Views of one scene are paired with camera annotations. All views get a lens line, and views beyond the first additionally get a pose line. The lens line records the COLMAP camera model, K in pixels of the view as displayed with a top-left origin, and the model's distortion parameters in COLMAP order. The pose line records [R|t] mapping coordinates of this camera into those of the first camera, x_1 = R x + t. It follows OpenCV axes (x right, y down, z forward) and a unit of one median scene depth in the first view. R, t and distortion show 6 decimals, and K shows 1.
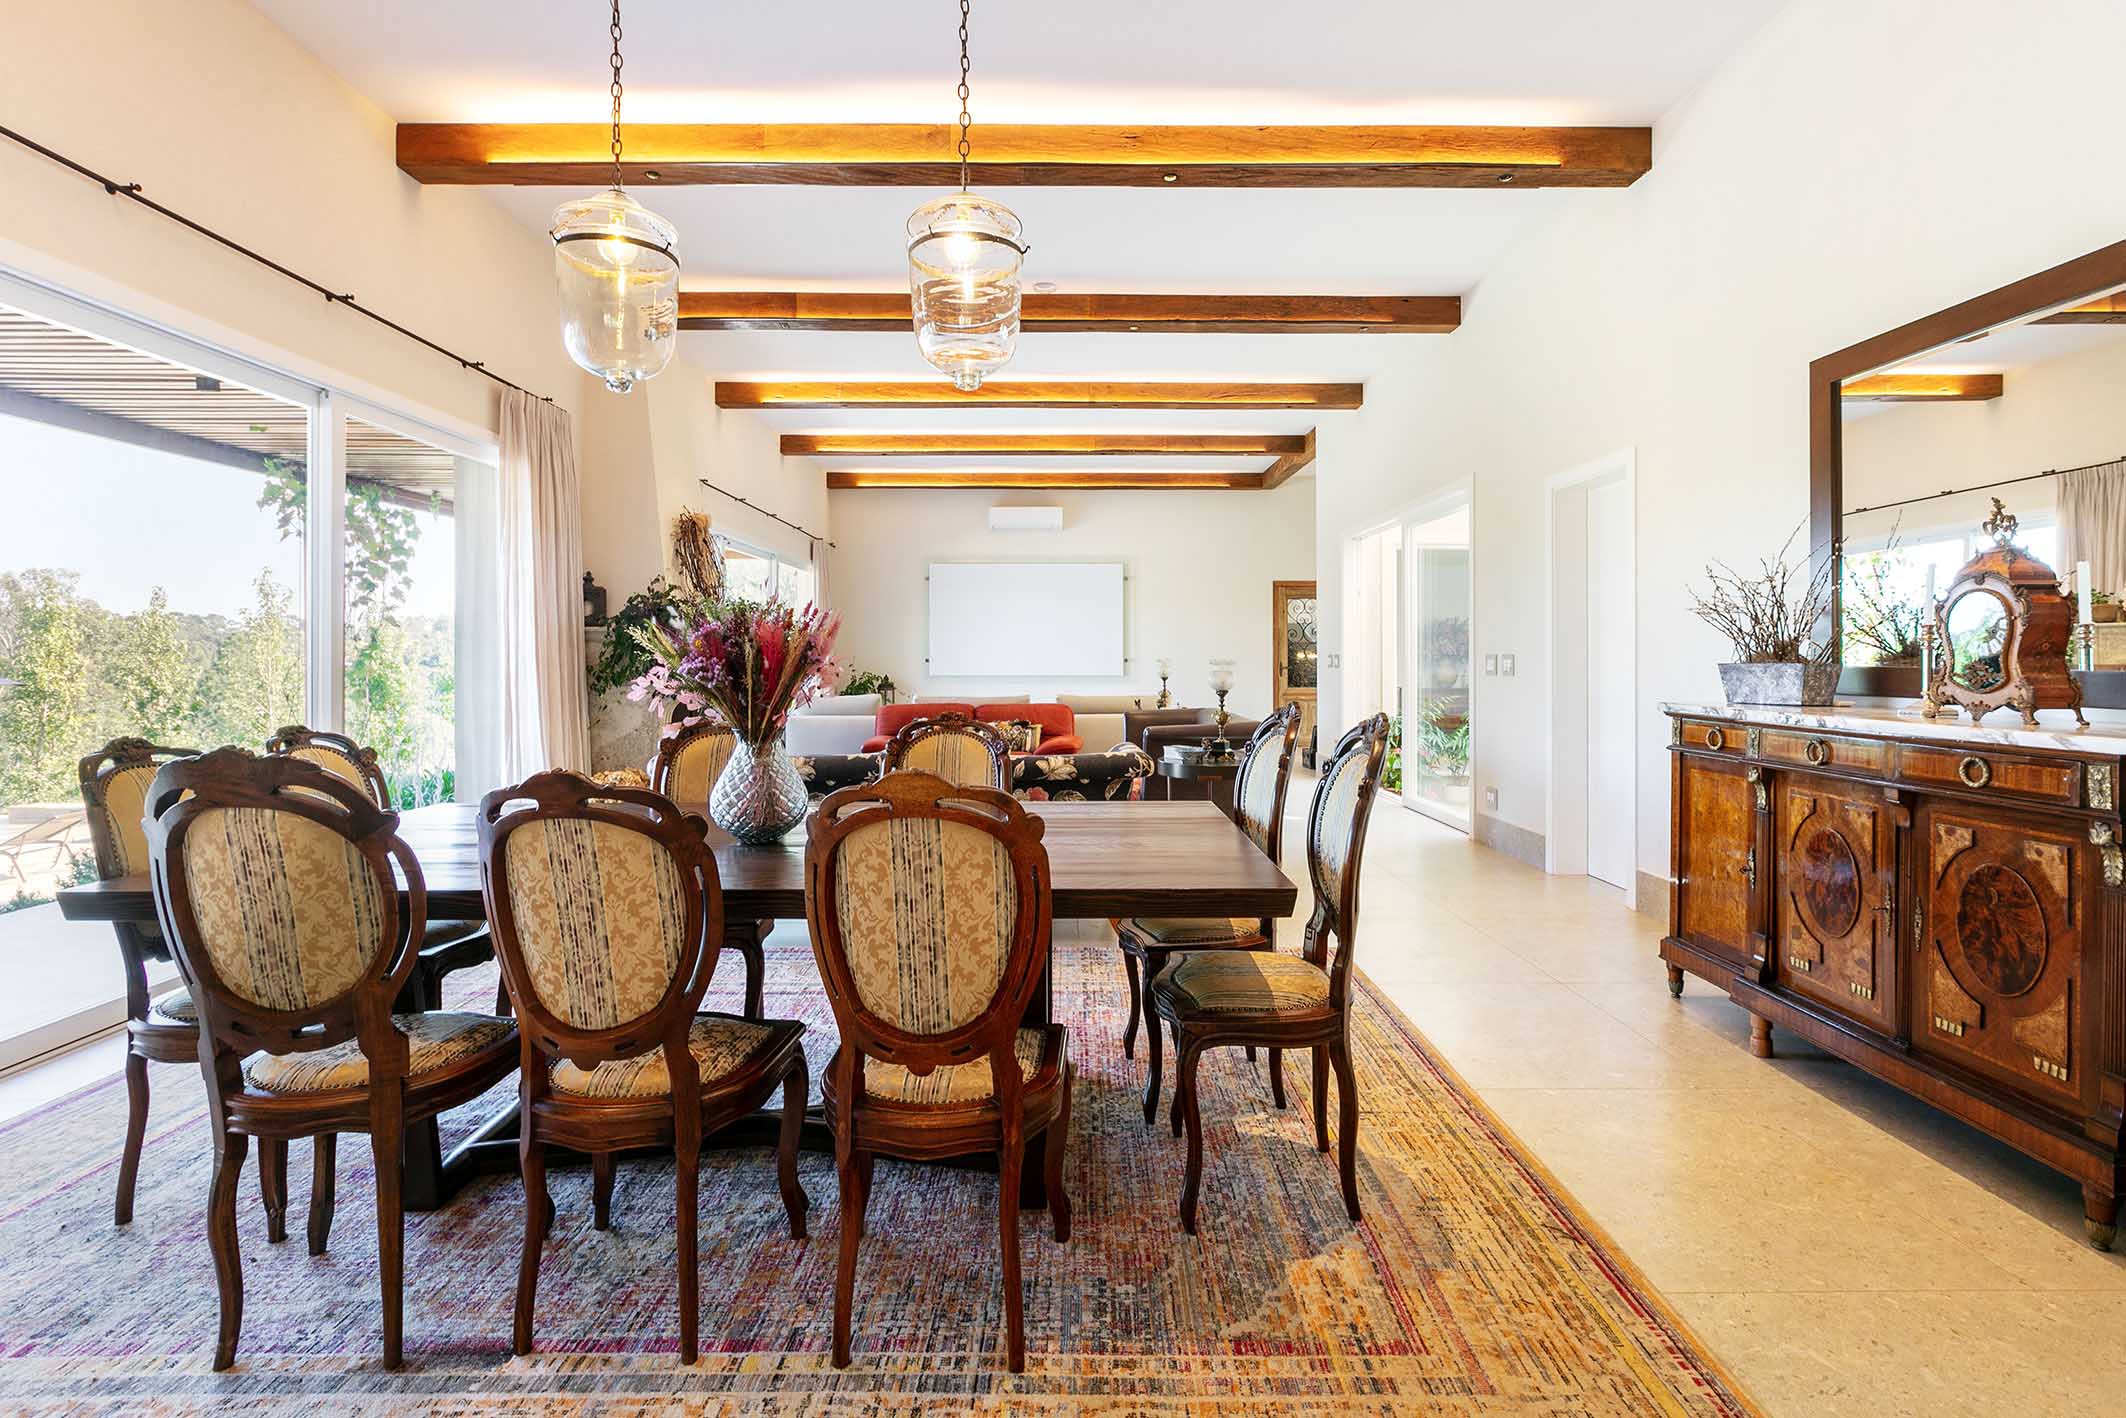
lens RADIAL K [[975.3, 0, 1118.8], [0, 975.3, 658.2], [0, 0, 1]] dist [0.000046, 0.001369]
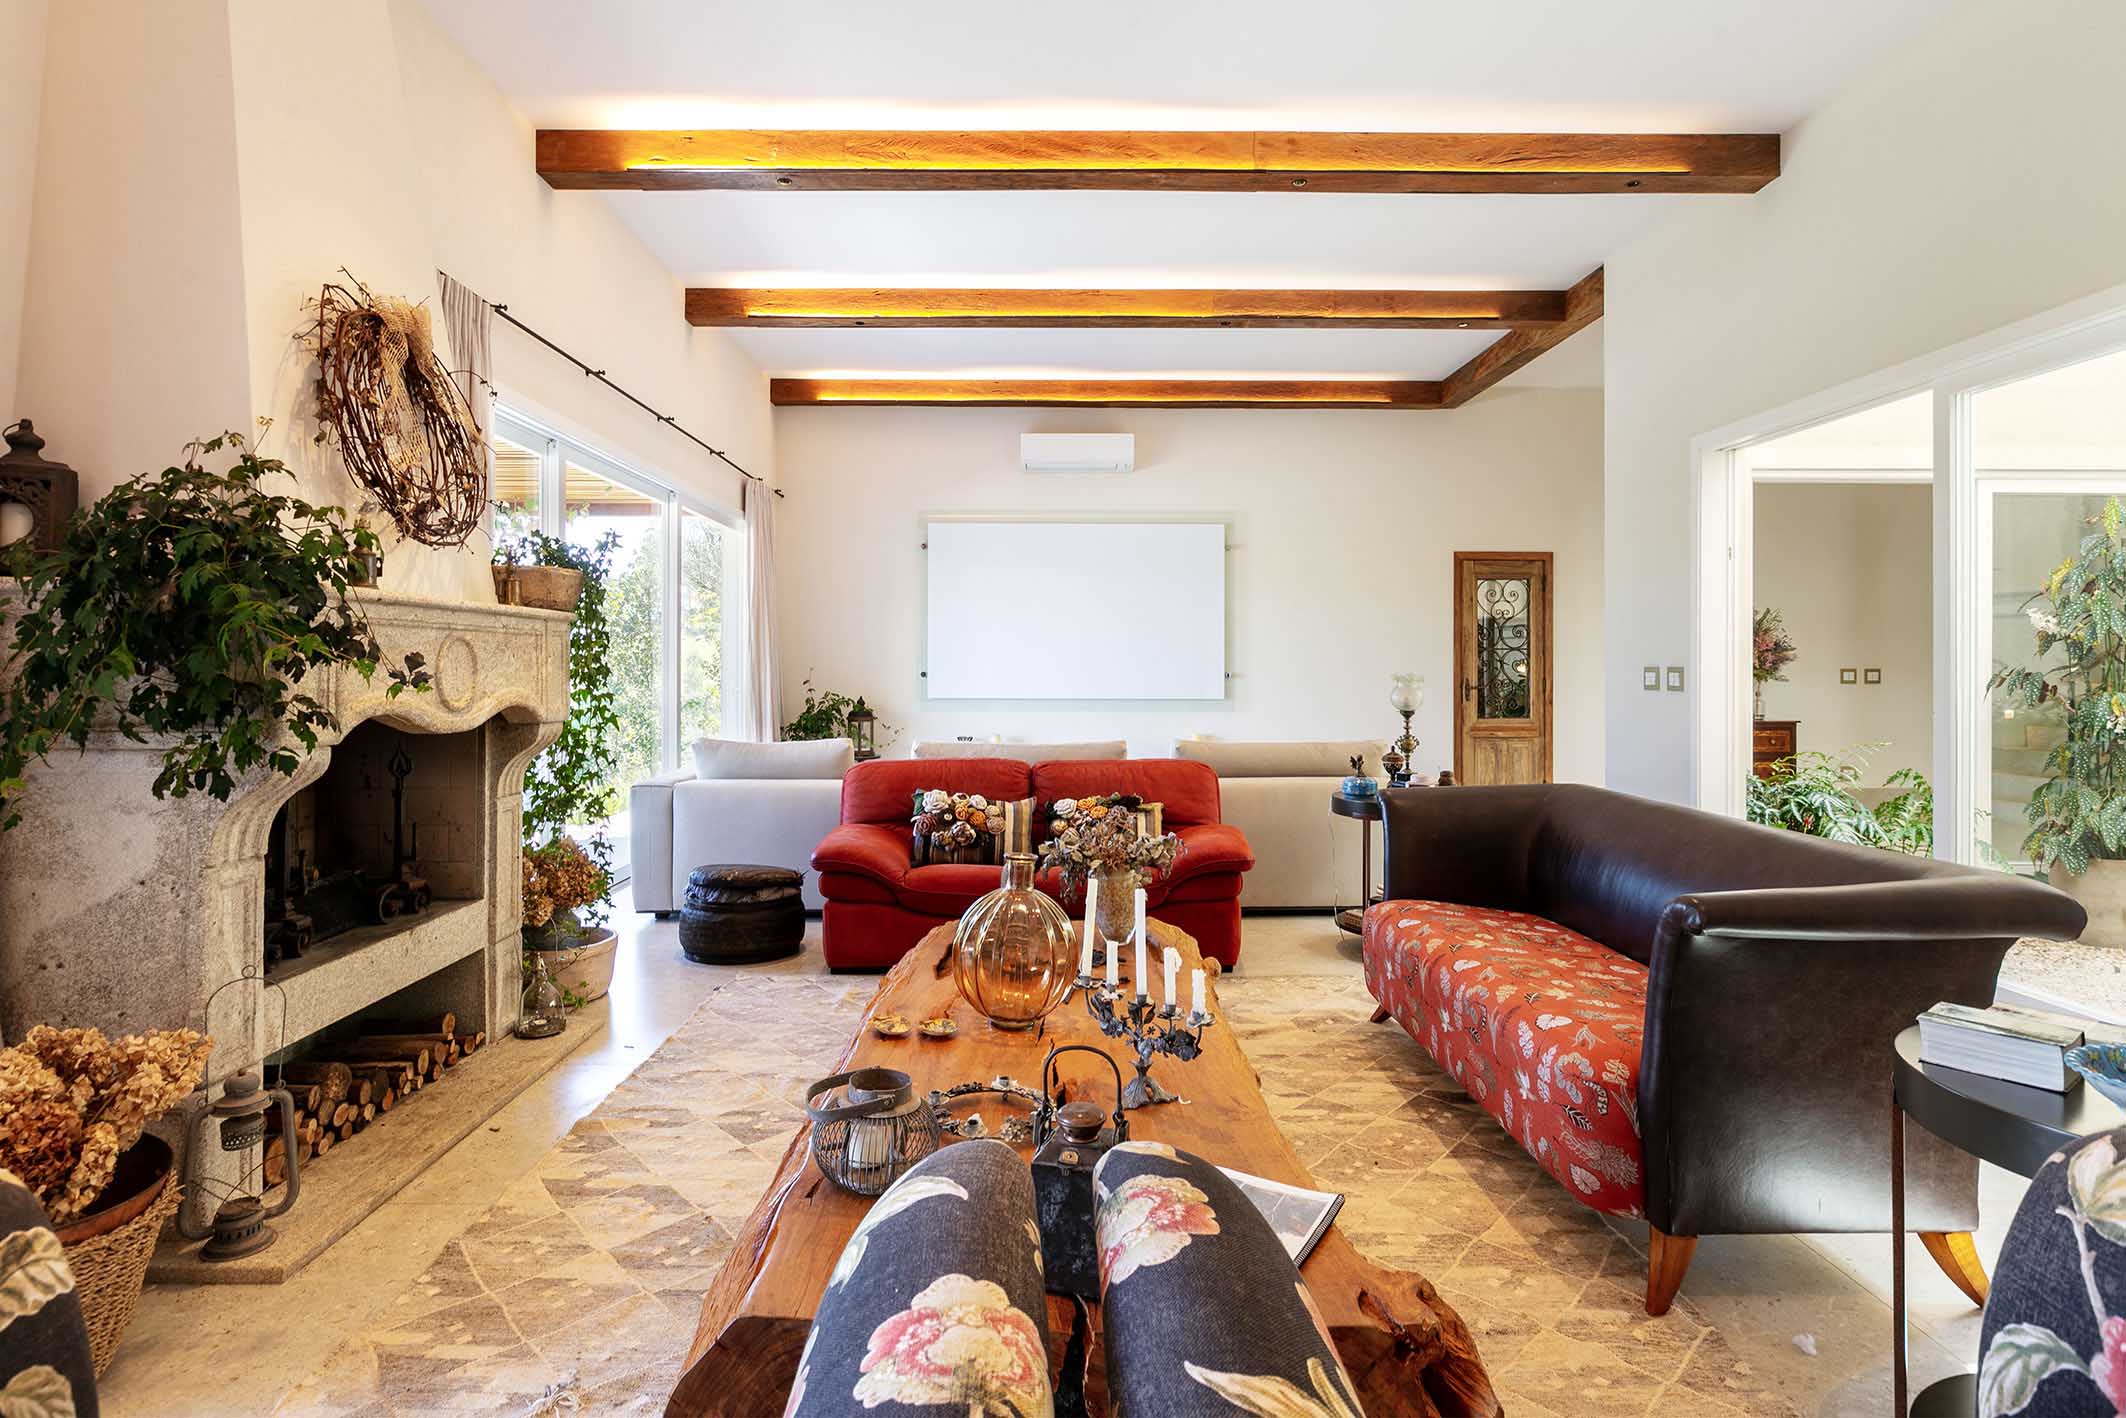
lens RADIAL K [[1112.1, 0, 990.5], [0, 1112.1, 664.3], [0, 0, 1]] dist [-0.004981, 0.000587]
pose [[0.993176, 0.002412, -0.116596, -0.099372], [-0.003090, 0.999979, -0.005628, -0.000520], [0.116580, 0.005950, 0.993163, 0.410132]]
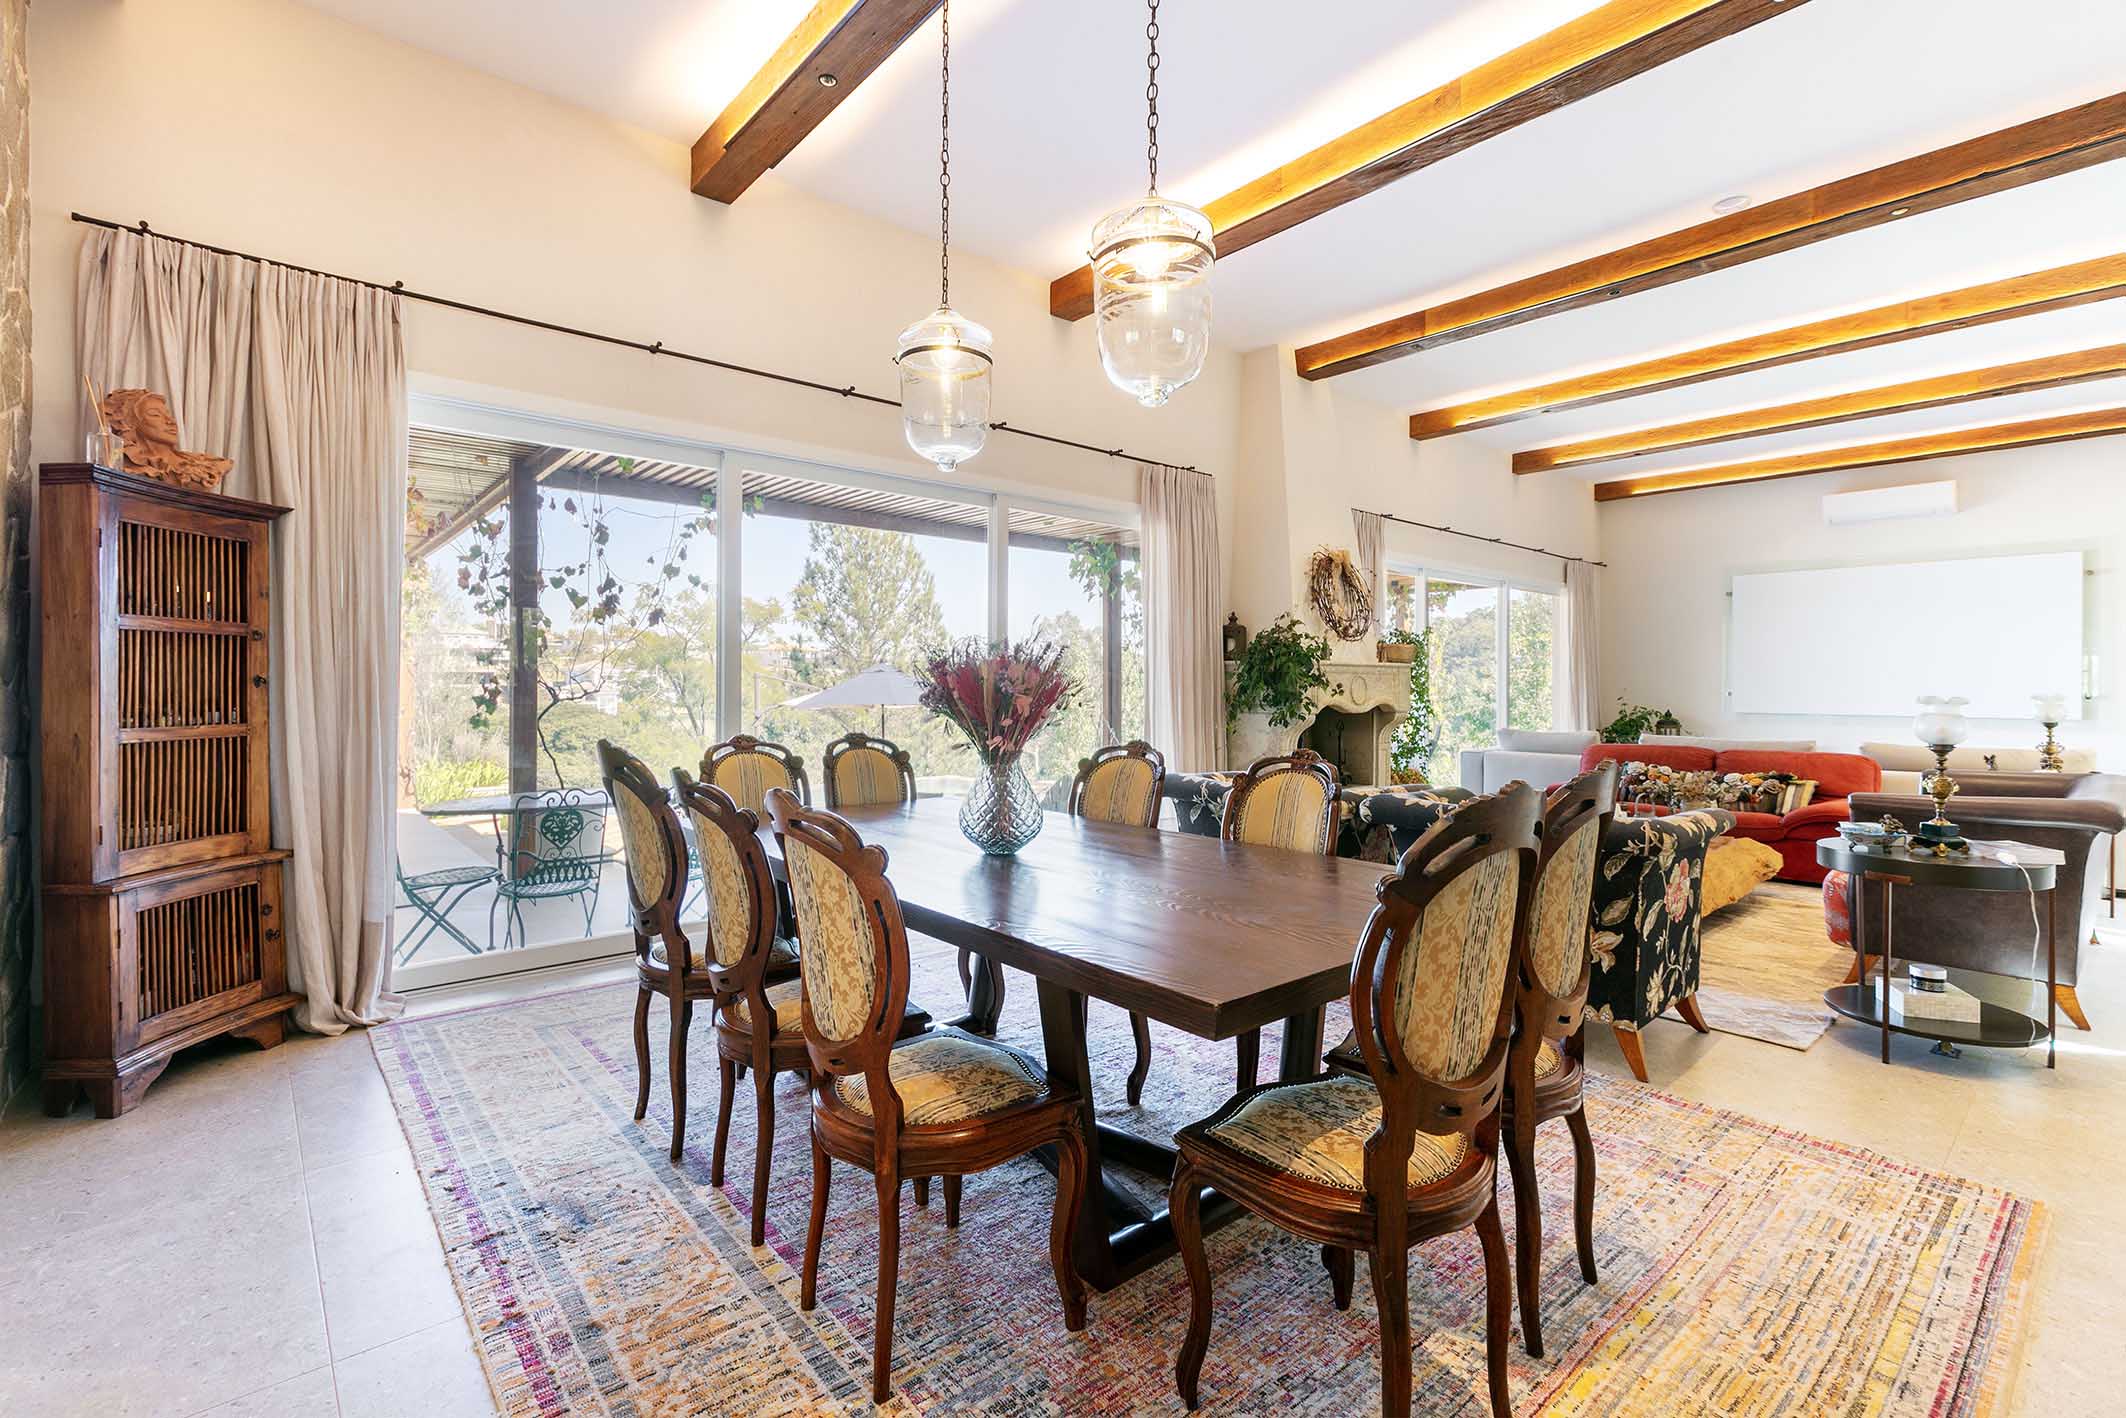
lens RADIAL K [[975.3, 0, 1090.6], [0, 975.3, 687.2], [0, 0, 1]] dist [0.000046, 0.001369]
pose [[0.631152, 0.005045, -0.775643, 0.147250], [-0.006529, 0.999978, 0.001191, -0.001061], [0.775631, 0.004313, 0.631171, 0.097145]]
